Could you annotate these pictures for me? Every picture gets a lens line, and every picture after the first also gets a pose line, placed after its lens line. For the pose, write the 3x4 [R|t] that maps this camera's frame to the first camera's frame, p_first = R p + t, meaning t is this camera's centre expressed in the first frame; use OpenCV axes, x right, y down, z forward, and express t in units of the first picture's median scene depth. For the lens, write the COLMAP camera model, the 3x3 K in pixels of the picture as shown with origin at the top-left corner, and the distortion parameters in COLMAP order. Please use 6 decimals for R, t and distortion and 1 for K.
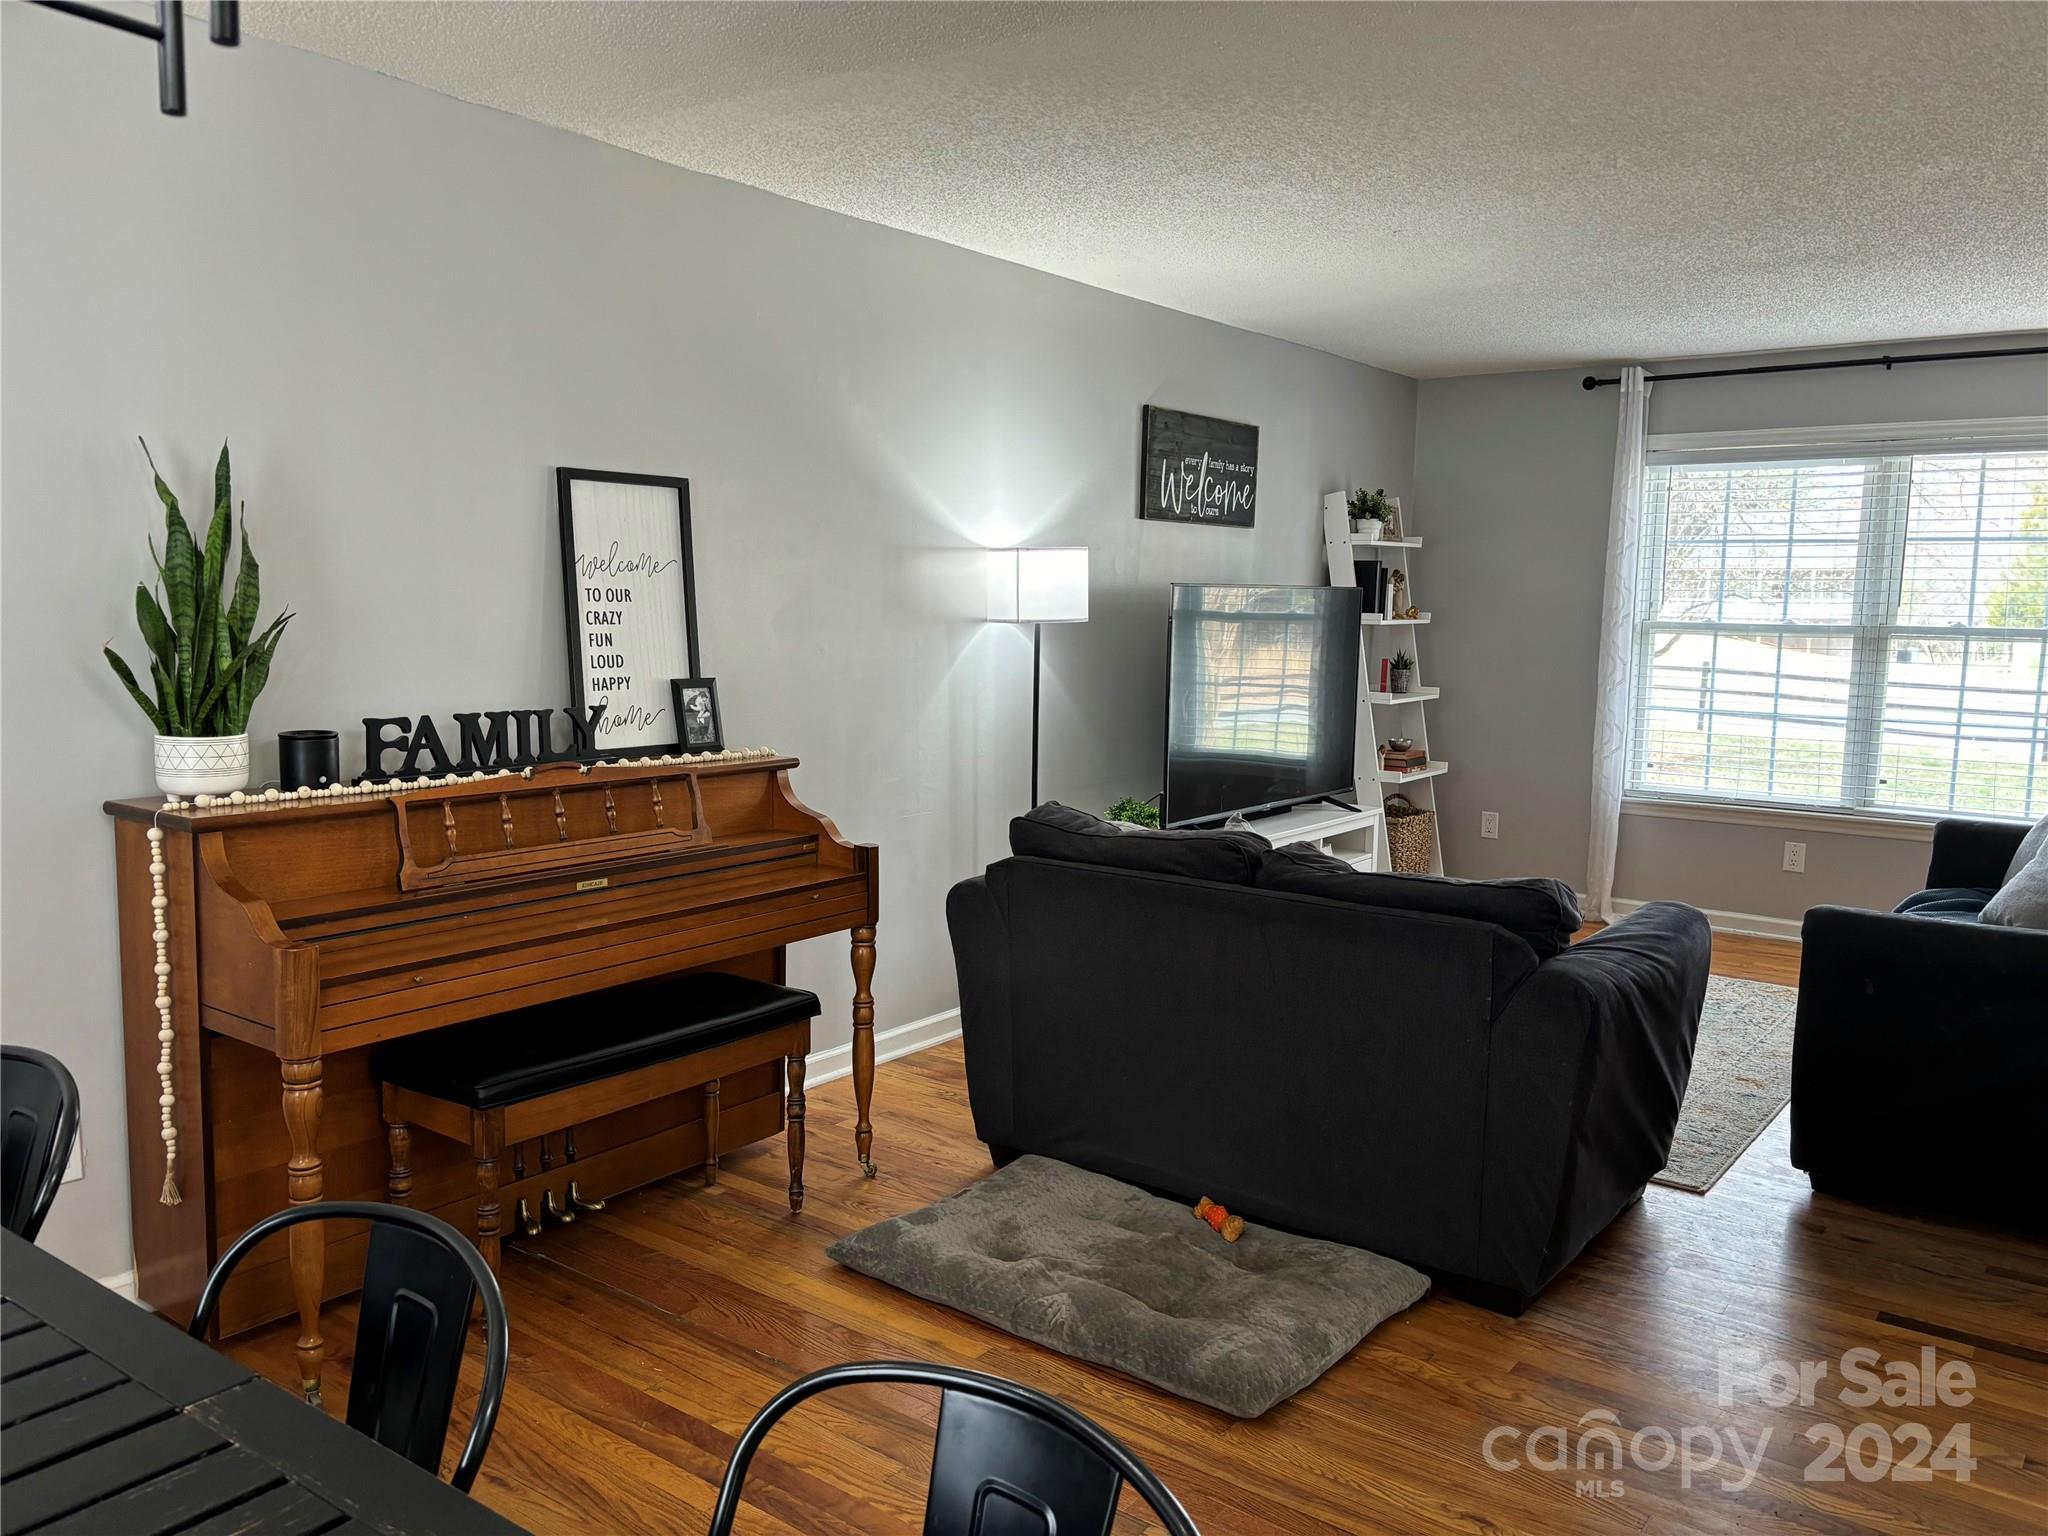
lens RADIAL K [[1550.7, 0, 1026.2], [0, 1550.7, 767.9], [0, 0, 1]] dist [0.036042, -0.000214]
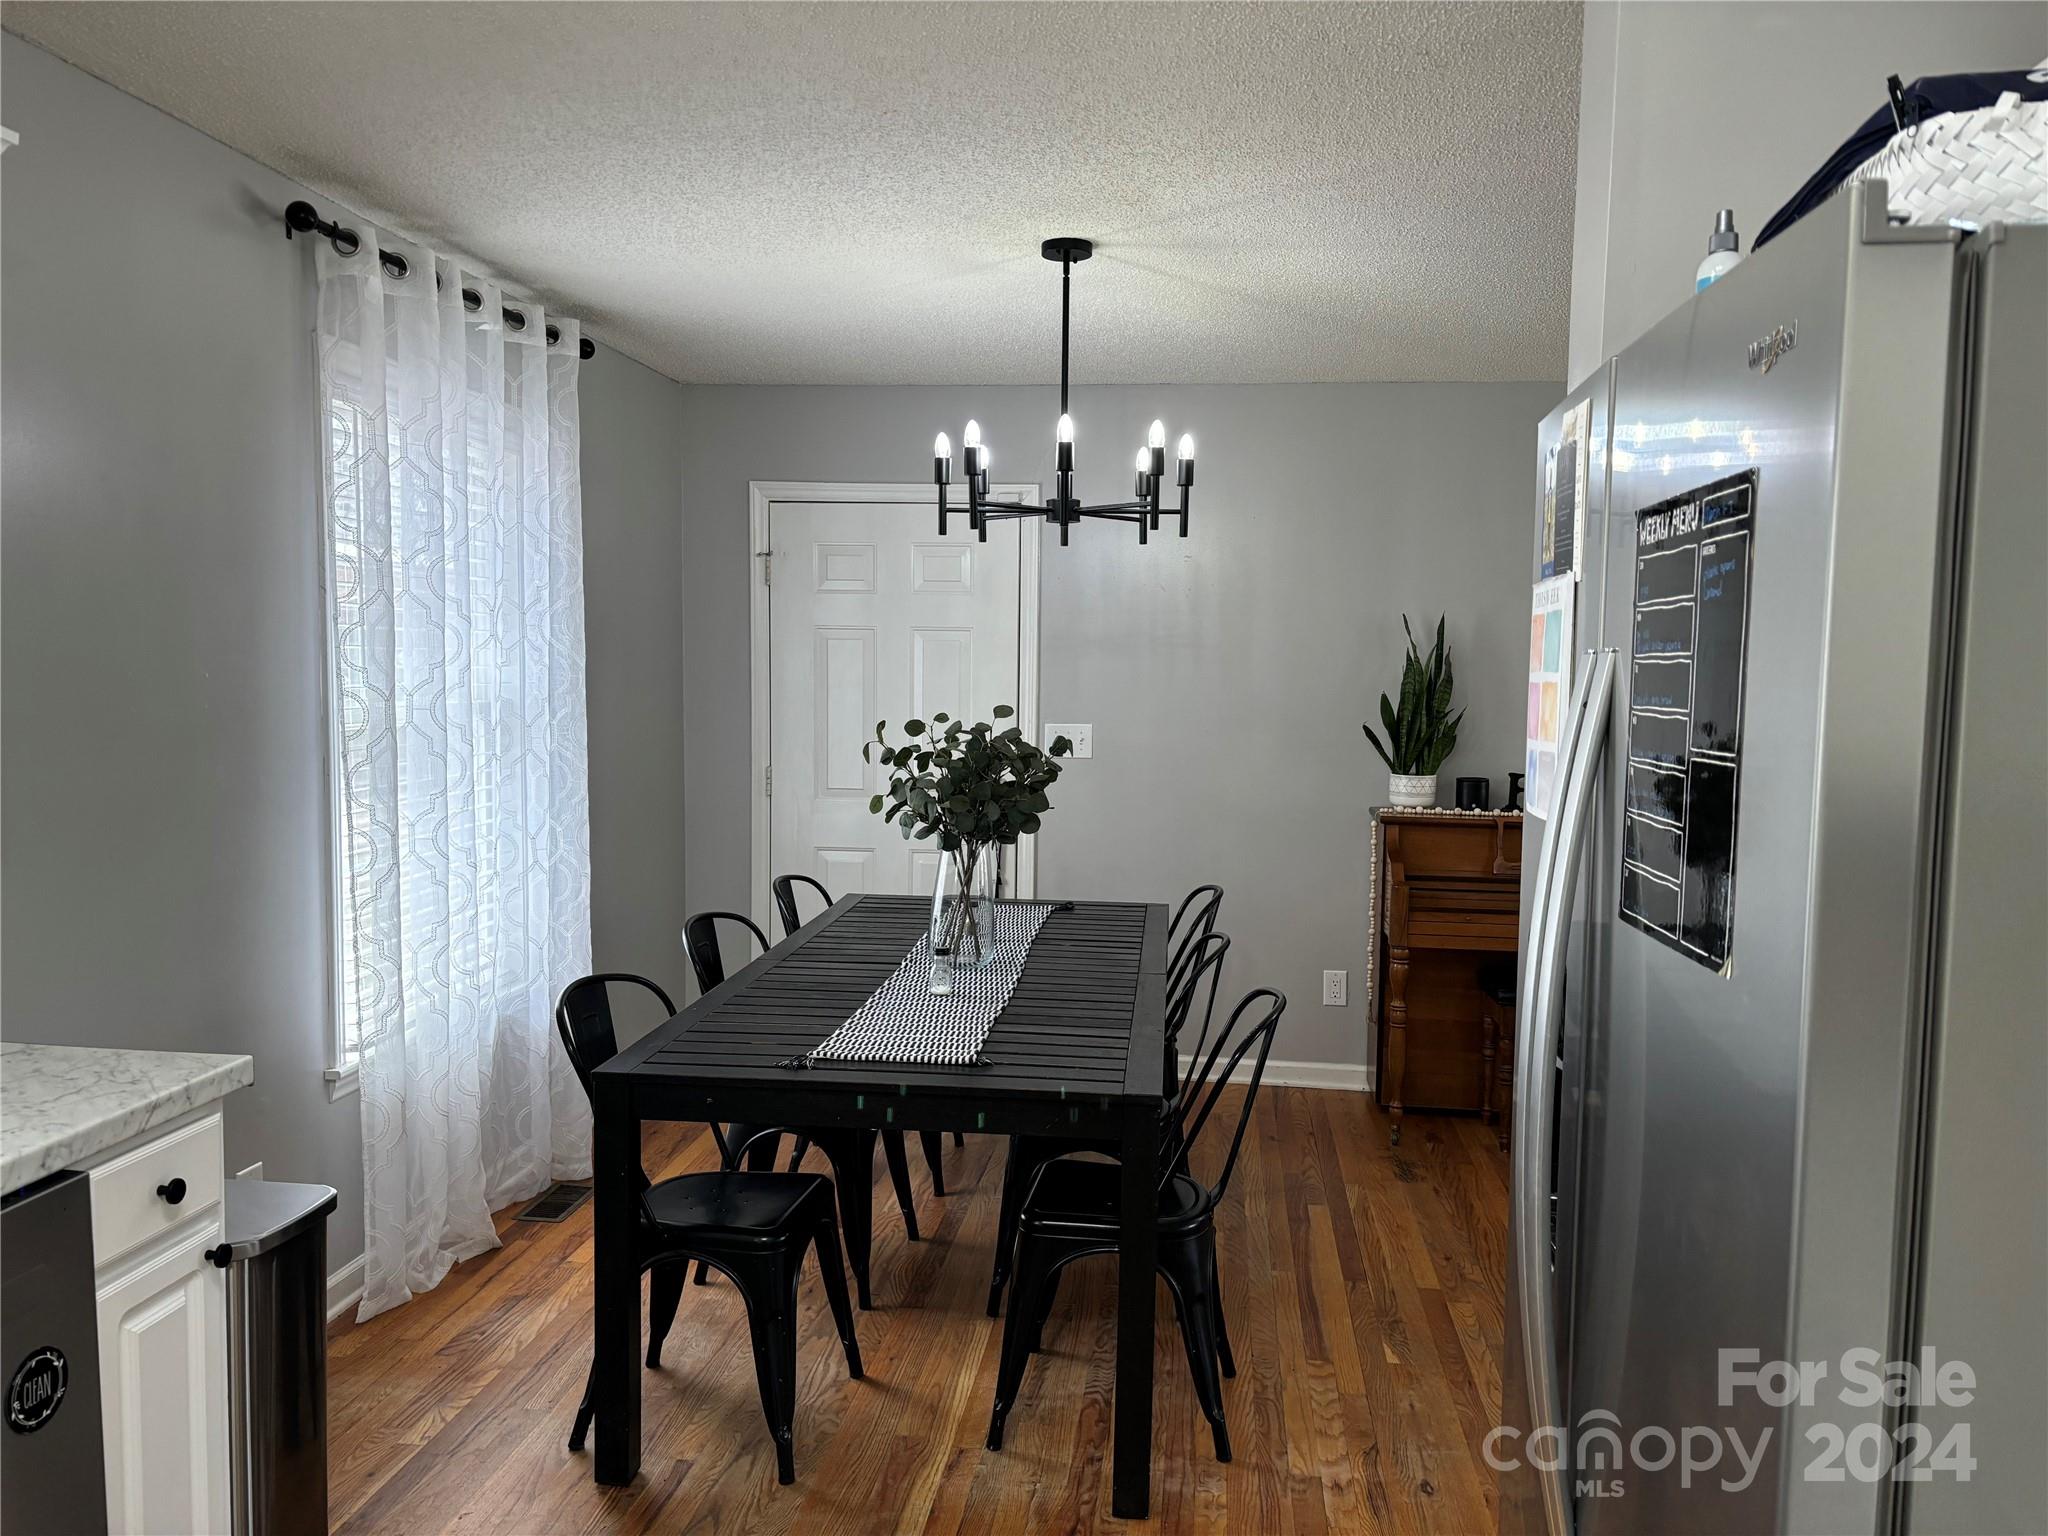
lens RADIAL K [[1550.7, 0, 1025.0], [0, 1550.7, 769.2], [0, 0, 1]] dist [0.036042, -0.000214]
pose [[0.481557, 0.049159, -0.875035, 1.768253], [-0.105861, 0.994378, -0.002394, 0.051321], [0.869998, 0.093785, 0.484054, -0.582332]]
